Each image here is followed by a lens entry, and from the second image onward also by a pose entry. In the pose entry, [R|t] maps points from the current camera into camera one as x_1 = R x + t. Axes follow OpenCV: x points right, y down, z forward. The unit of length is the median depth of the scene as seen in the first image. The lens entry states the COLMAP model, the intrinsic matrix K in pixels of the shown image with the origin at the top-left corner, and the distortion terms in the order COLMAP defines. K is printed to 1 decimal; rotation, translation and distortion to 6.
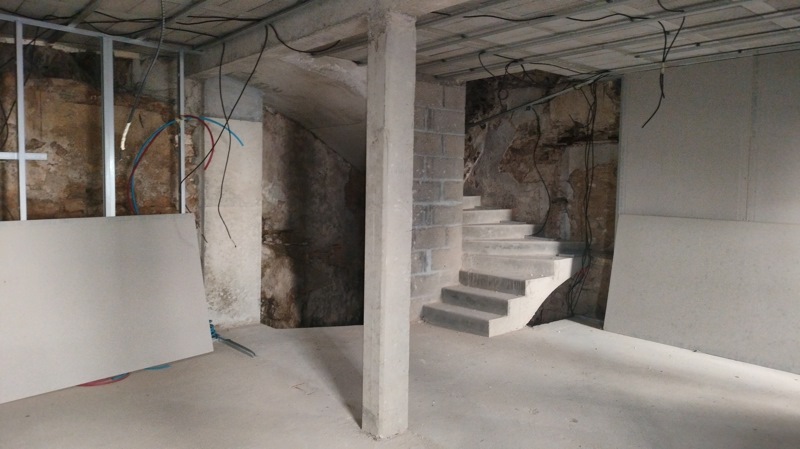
lens RADIAL K [[588.9, 0, 397.4], [0, 588.9, 224.2], [0, 0, 1]] dist [0.013862, -0.004499]
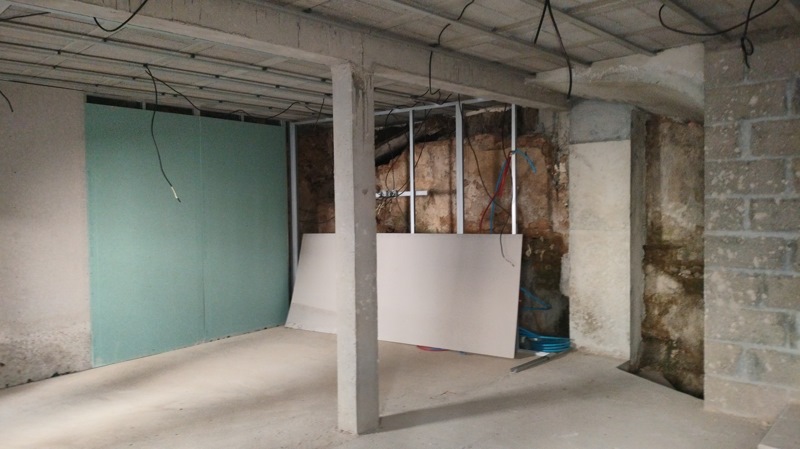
lens RADIAL K [[588.9, 0, 397.4], [0, 588.9, 224.5], [0, 0, 1]] dist [0.013862, -0.004499]
pose [[0.081980, 0.017336, -0.996483, 0.668830], [-0.052612, 0.998530, 0.013044, -0.035058], [0.995244, 0.051358, 0.082772, 0.584753]]
